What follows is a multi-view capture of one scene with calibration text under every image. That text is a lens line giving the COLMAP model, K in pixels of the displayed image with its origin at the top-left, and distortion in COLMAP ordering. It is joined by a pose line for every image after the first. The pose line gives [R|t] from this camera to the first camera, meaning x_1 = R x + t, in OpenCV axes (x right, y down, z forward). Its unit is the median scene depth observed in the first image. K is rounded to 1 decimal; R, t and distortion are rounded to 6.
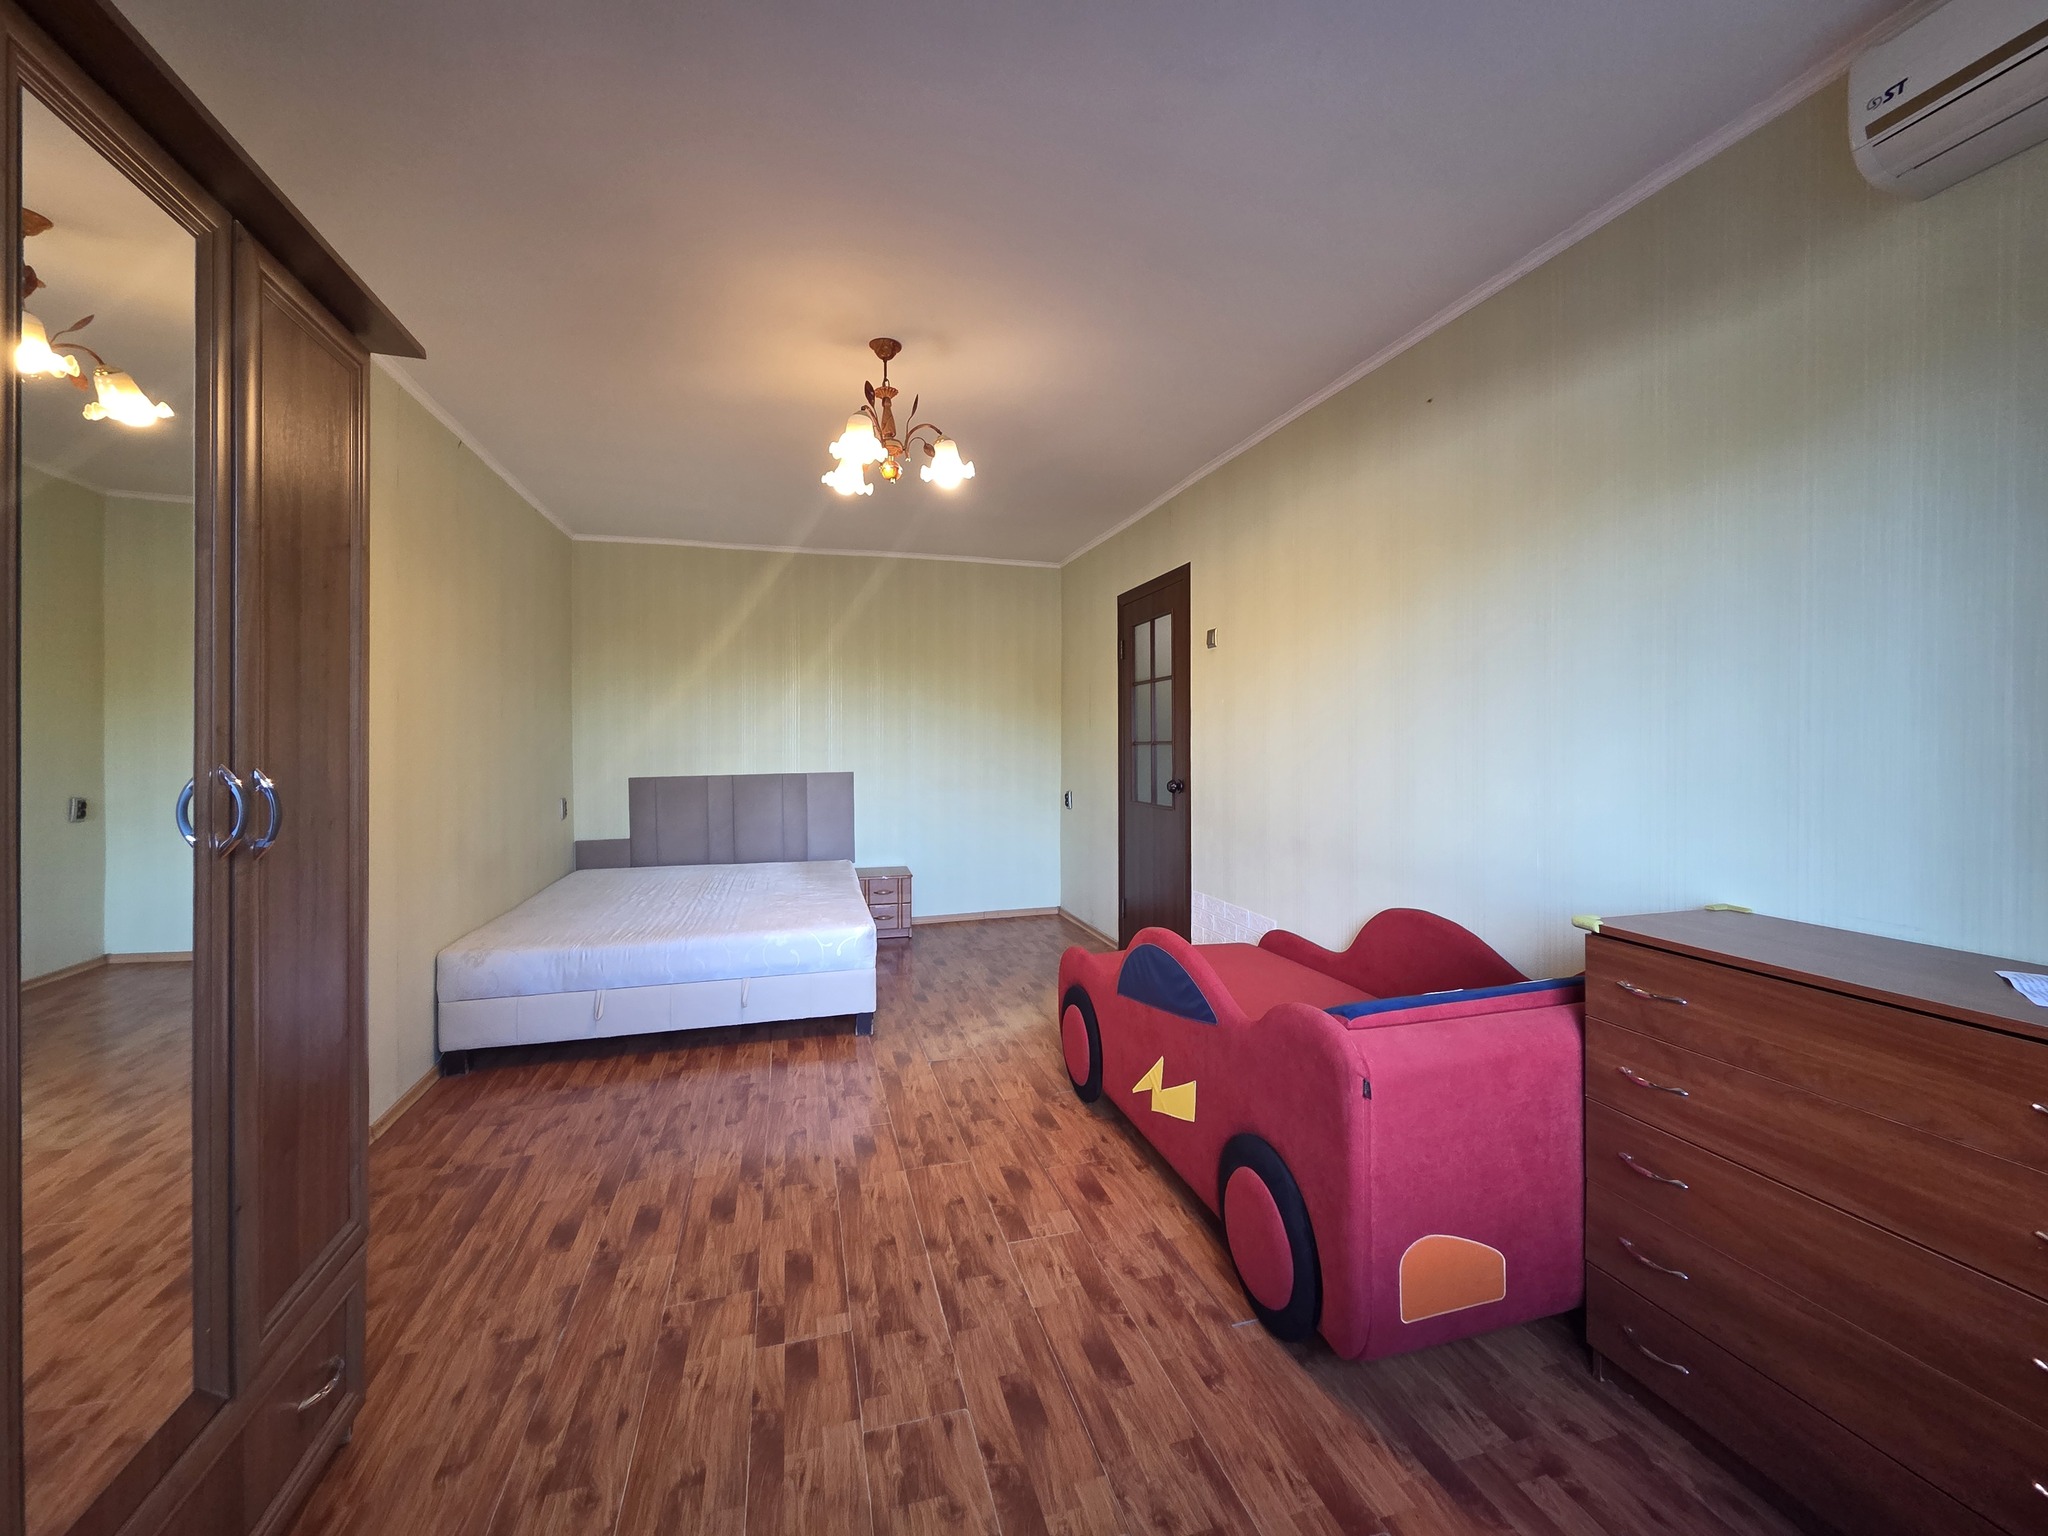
lens RADIAL K [[837.1, 0, 1033.4], [0, 837.1, 748.6], [0, 0, 1]] dist [0.000963, -0.000969]
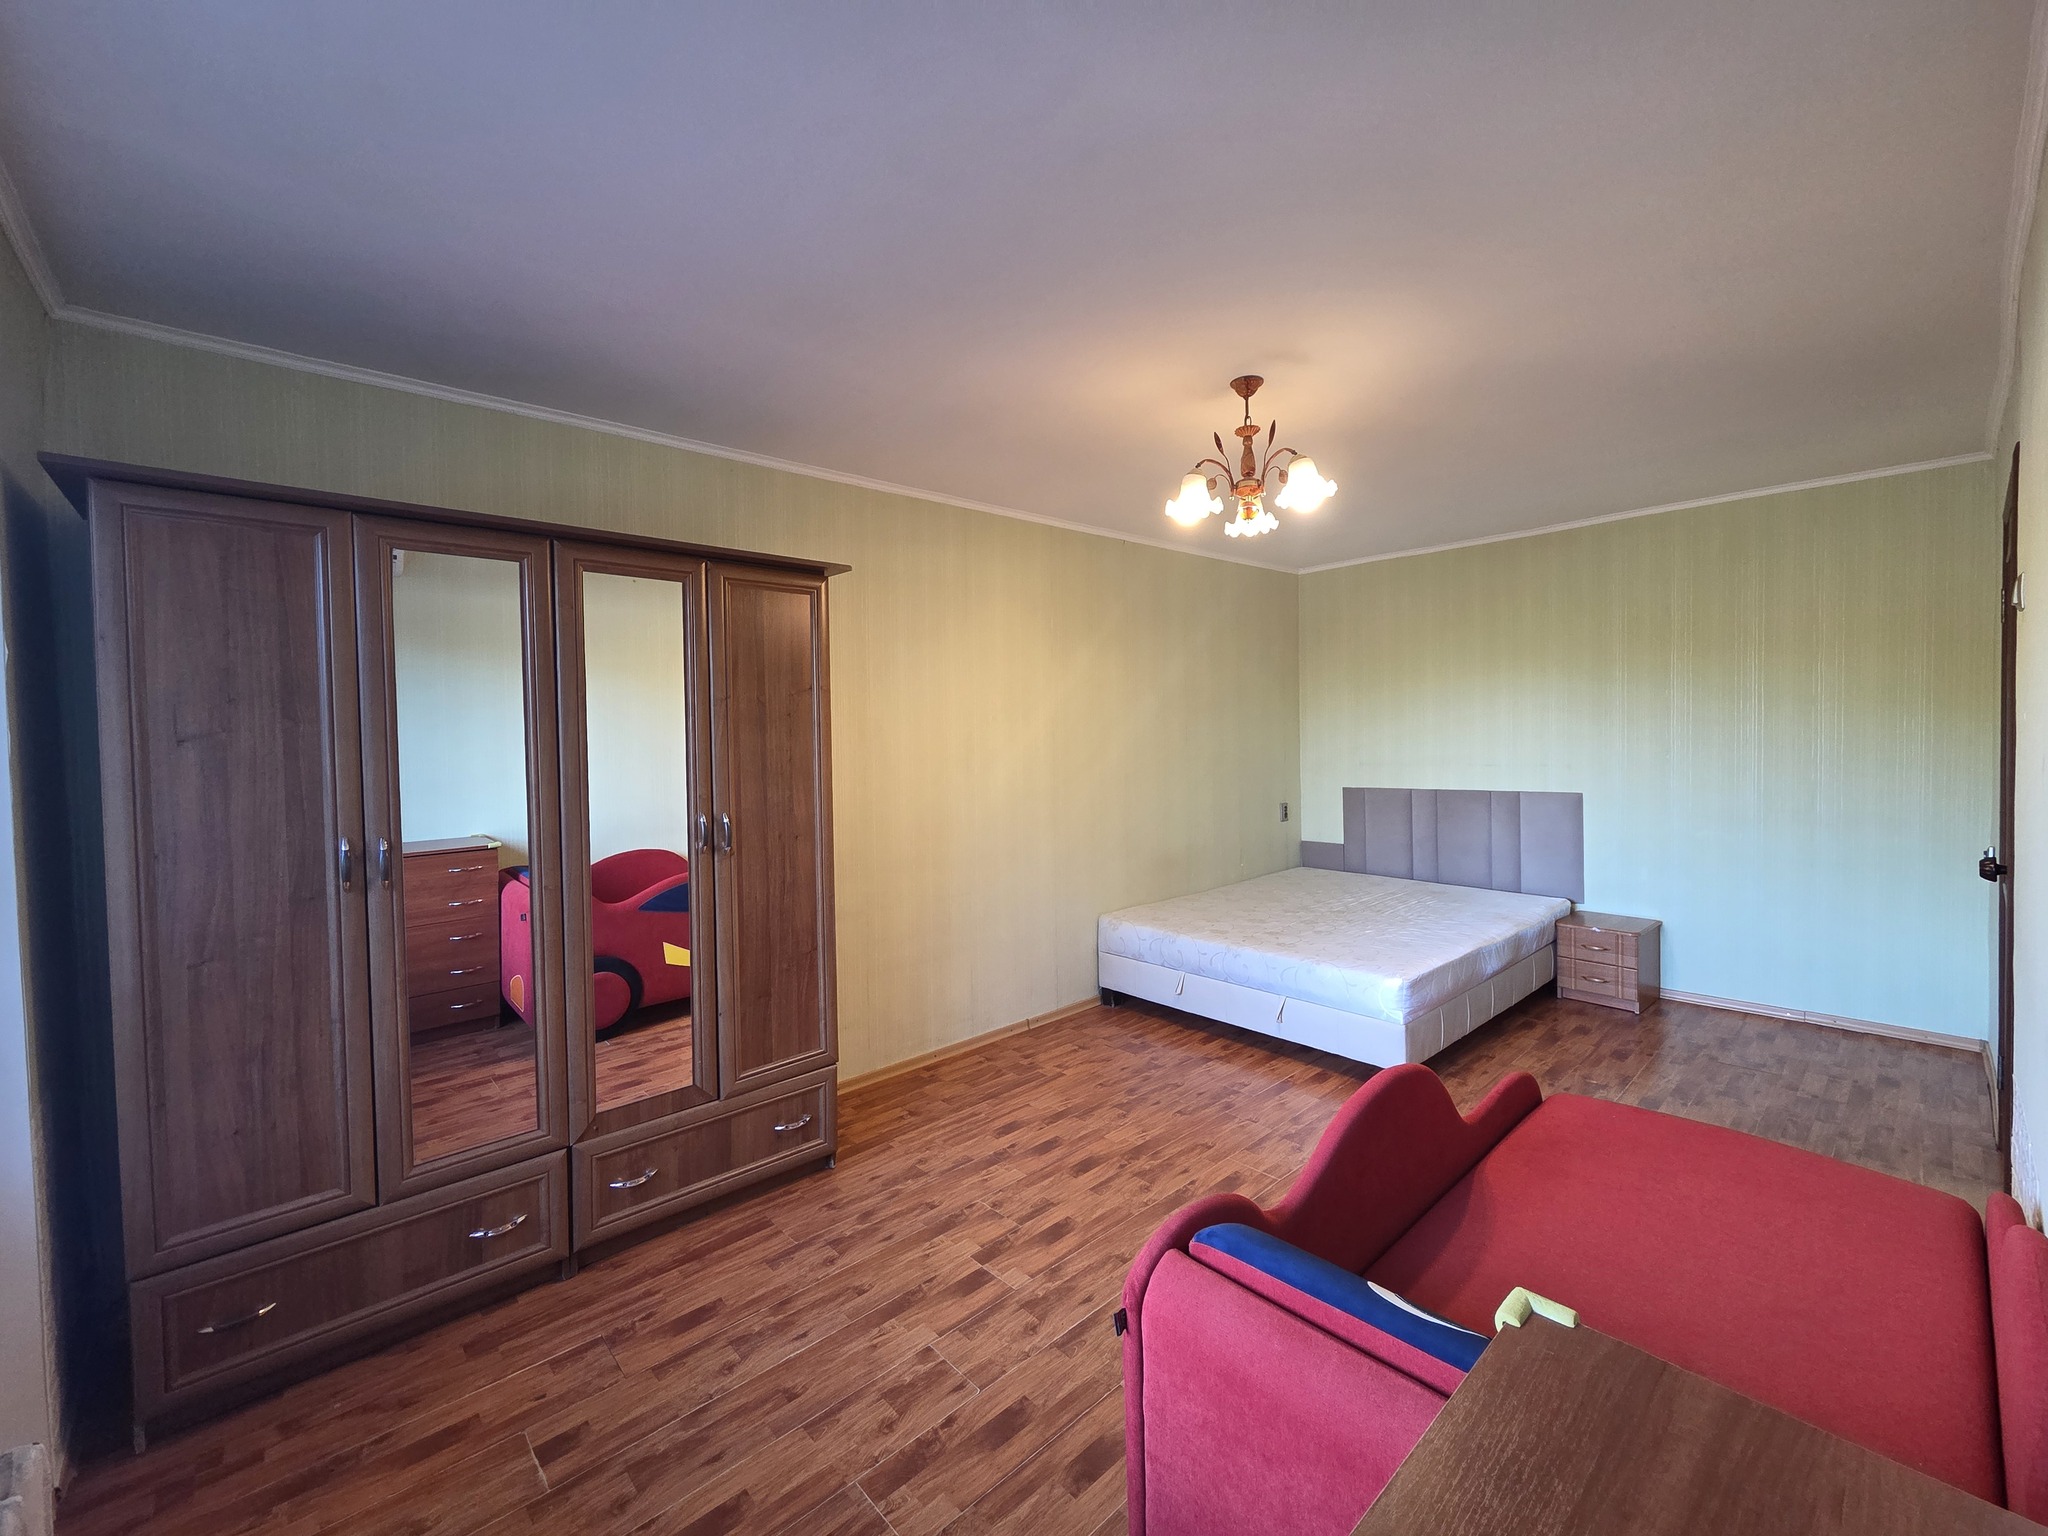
lens RADIAL K [[837.1, 0, 1033.4], [0, 837.1, 748.6], [0, 0, 1]] dist [0.000963, -0.000969]
pose [[0.444235, 0.012713, -0.895820, 0.663086], [0.009551, 0.999775, 0.018925, -0.085210], [0.895860, -0.016962, 0.444013, 0.379070]]
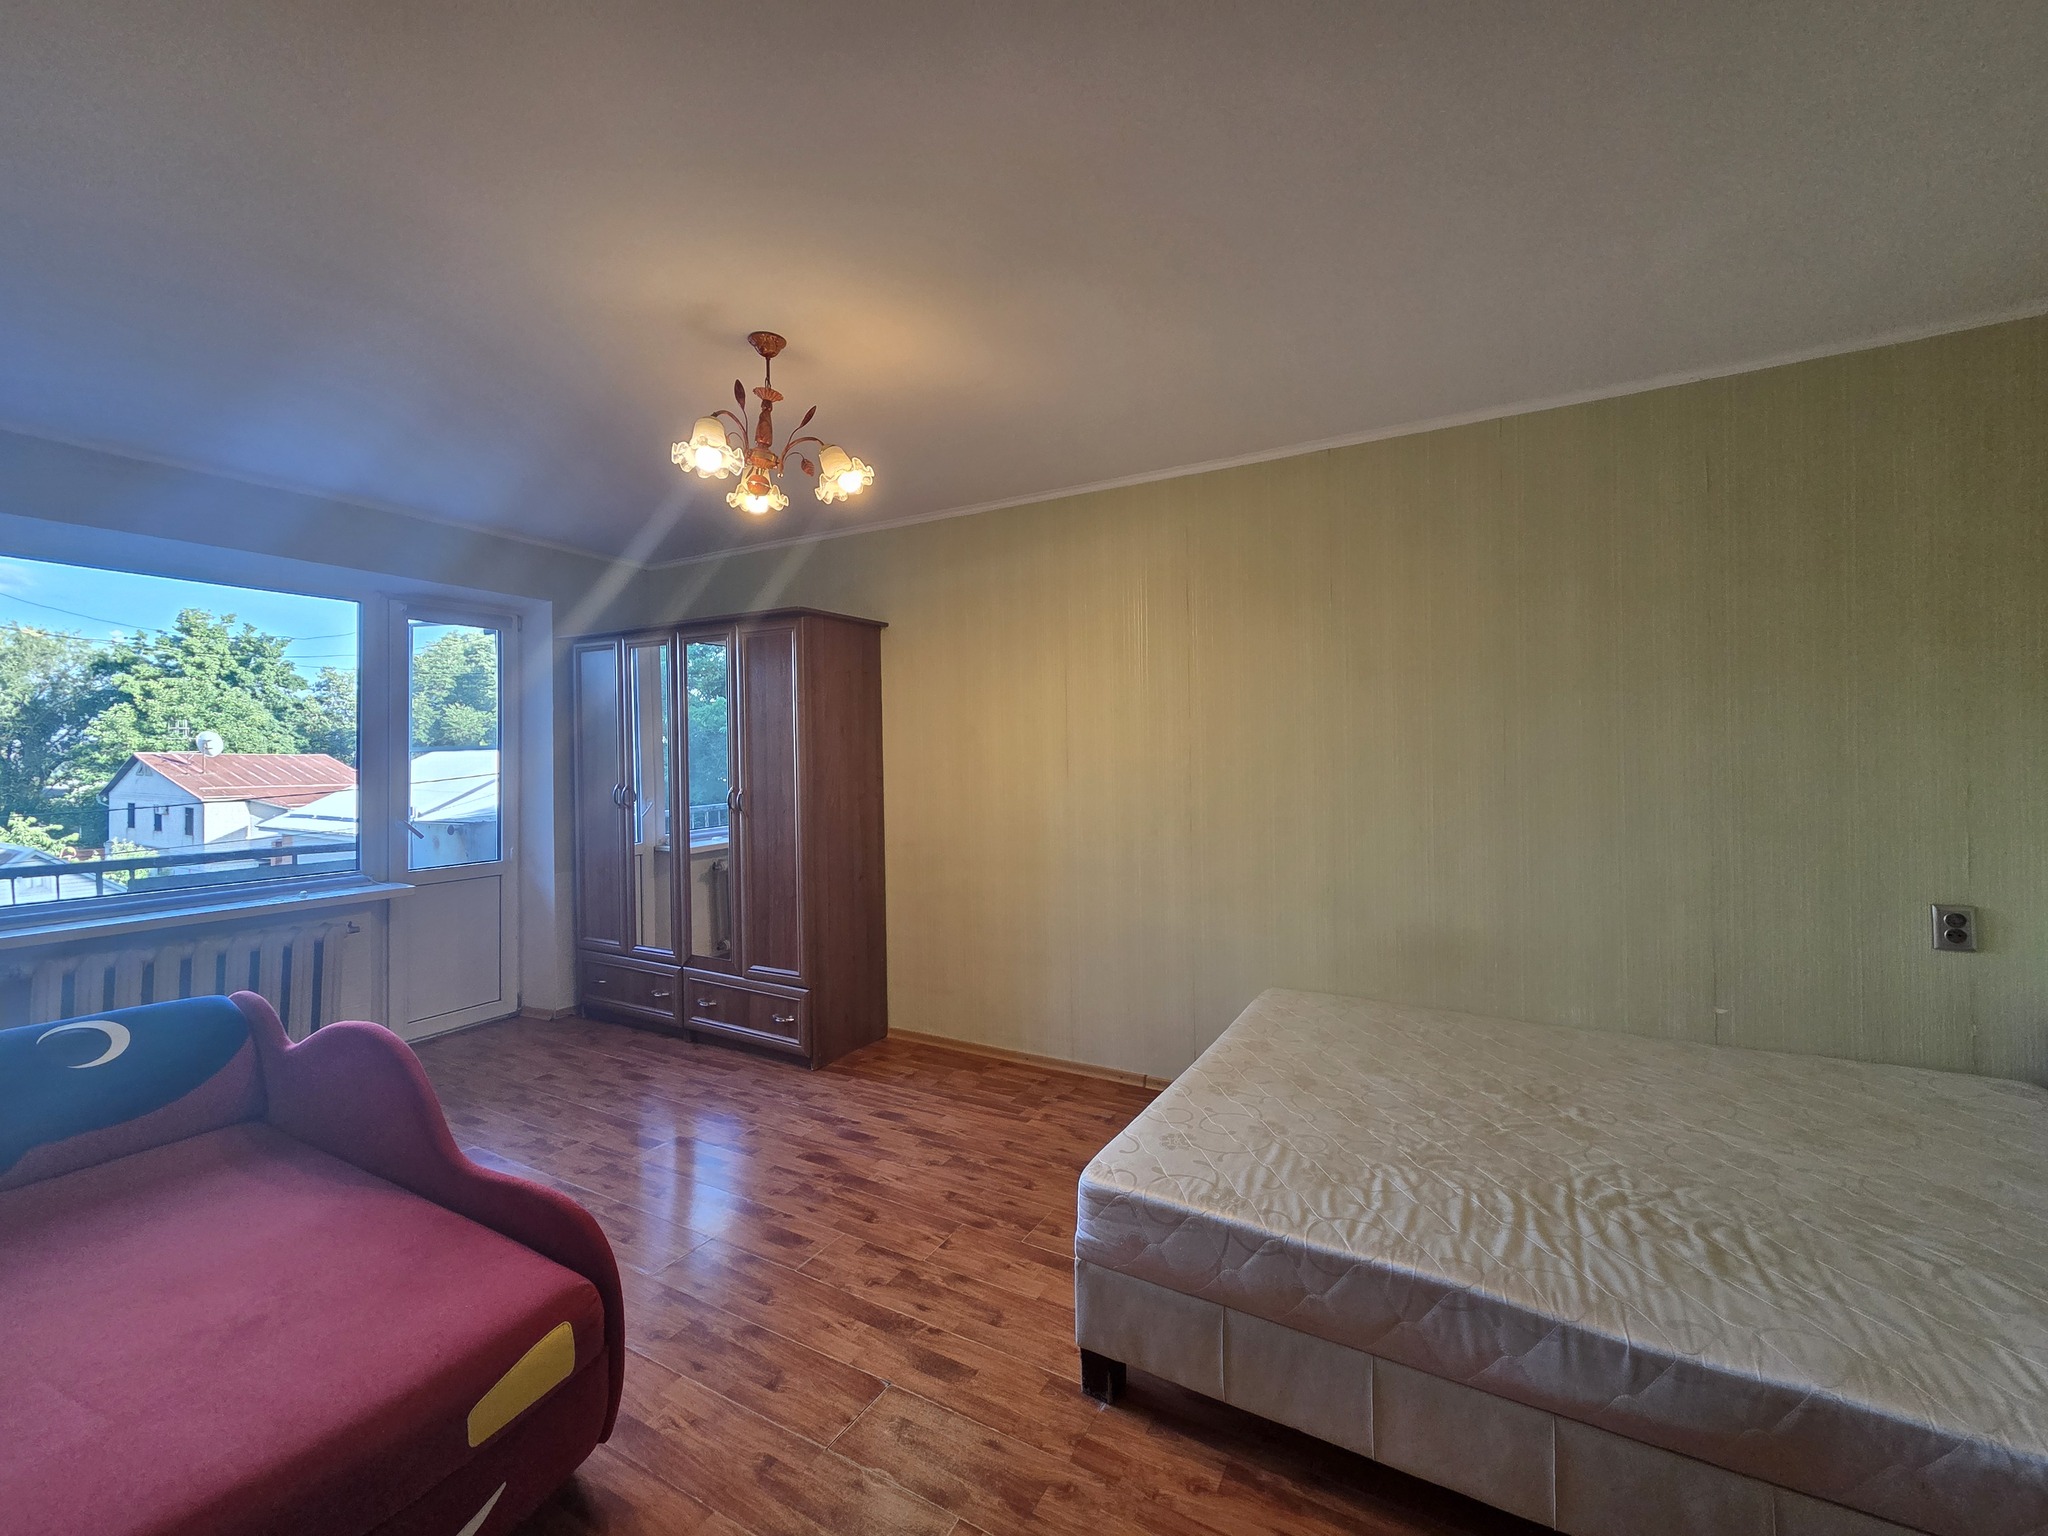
lens RADIAL K [[837.1, 0, 1033.4], [0, 837.1, 748.6], [0, 0, 1]] dist [0.000963, -0.000969]
pose [[-0.709238, 0.004989, -0.704951, 0.273254], [0.004069, 0.999987, 0.002982, -0.065997], [0.704957, -0.000753, -0.709249, 2.033200]]
